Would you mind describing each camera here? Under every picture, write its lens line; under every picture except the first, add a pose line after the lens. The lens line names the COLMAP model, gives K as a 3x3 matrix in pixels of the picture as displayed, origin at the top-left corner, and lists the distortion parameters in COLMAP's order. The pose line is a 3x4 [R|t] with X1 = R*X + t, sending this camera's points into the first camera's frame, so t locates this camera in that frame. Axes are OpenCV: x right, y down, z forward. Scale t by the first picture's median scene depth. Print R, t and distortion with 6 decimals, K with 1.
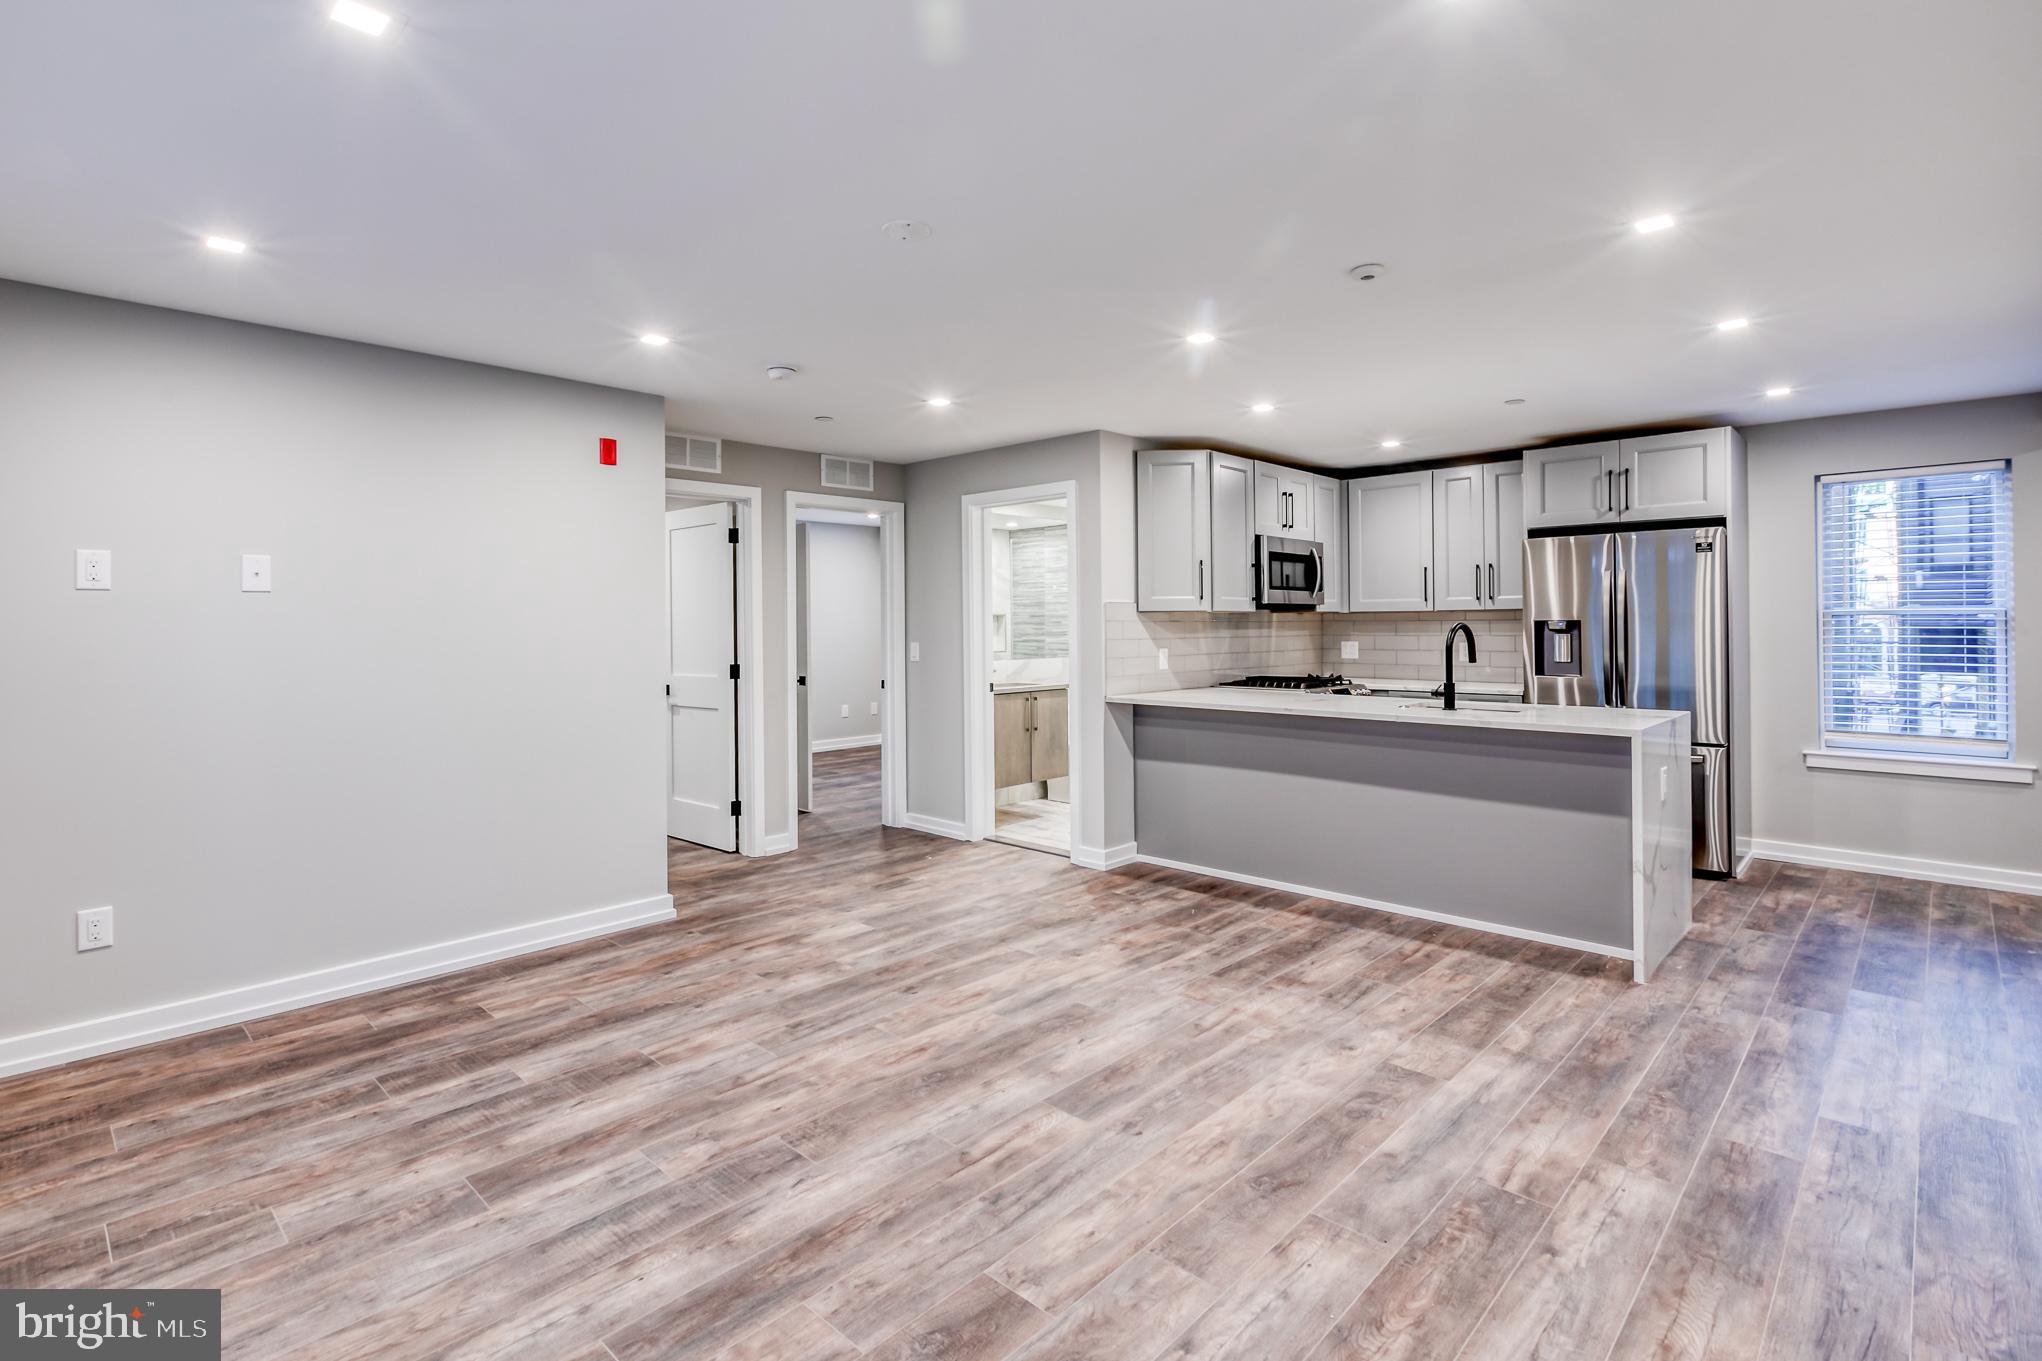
lens RADIAL K [[934.4, 0, 1017.3], [0, 934.4, 623.6], [0, 0, 1]] dist [-0.000340, -0.000626]
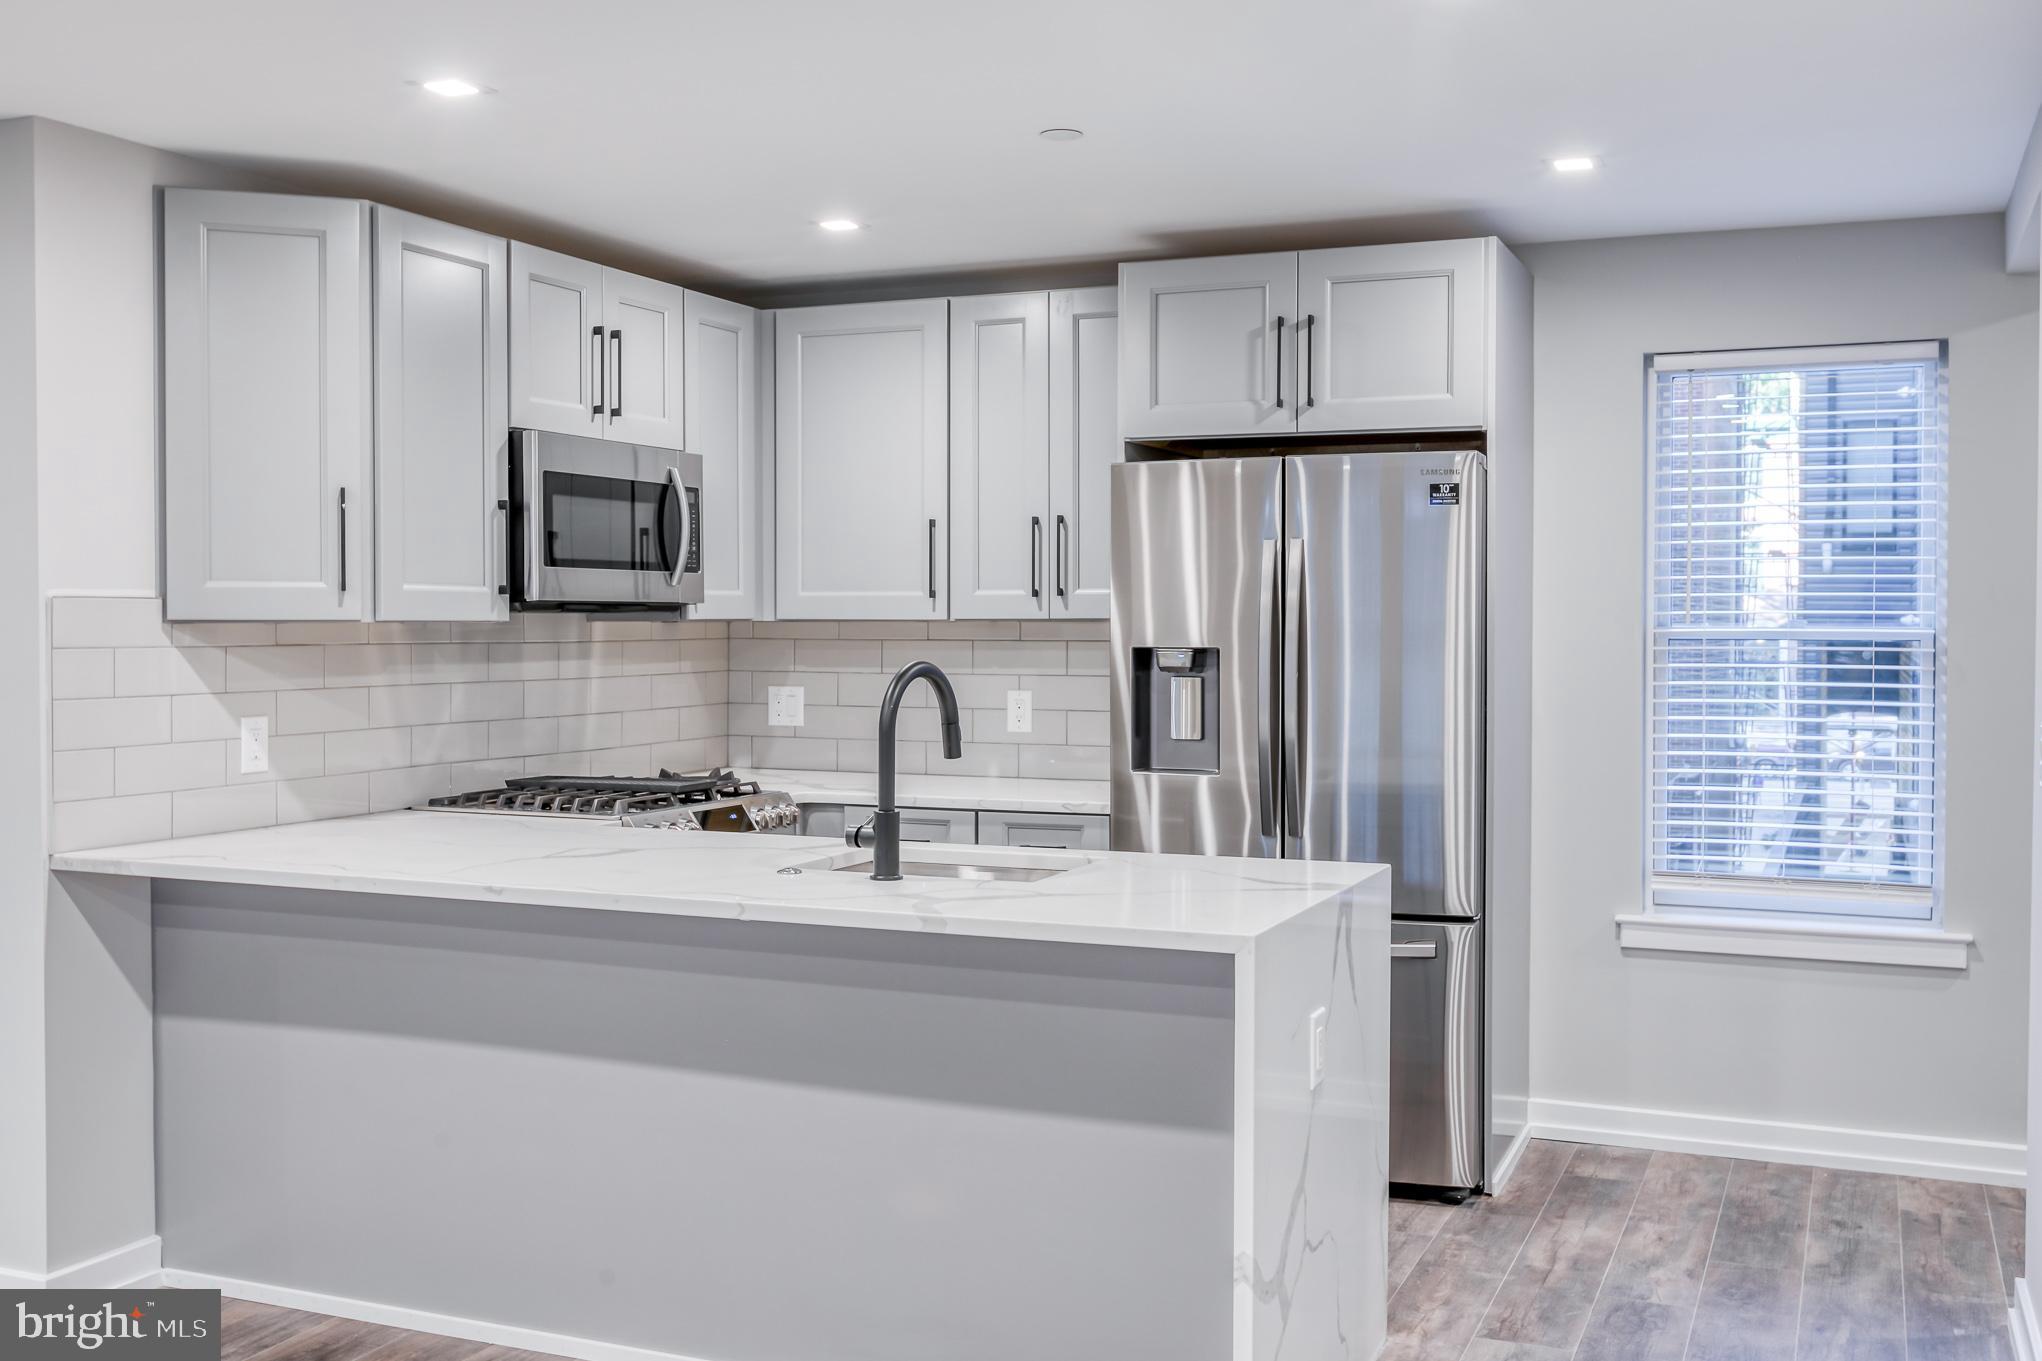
lens RADIAL K [[1957.5, 0, 1021.0], [0, 1957.5, 680.5], [0, 0, 1]] dist [-0.009388, -0.001034]
pose [[0.929990, -0.004975, 0.367552, 0.158670], [-0.006301, 0.999546, 0.029474, -0.014256], [-0.367532, -0.029726, 0.929536, 0.149160]]
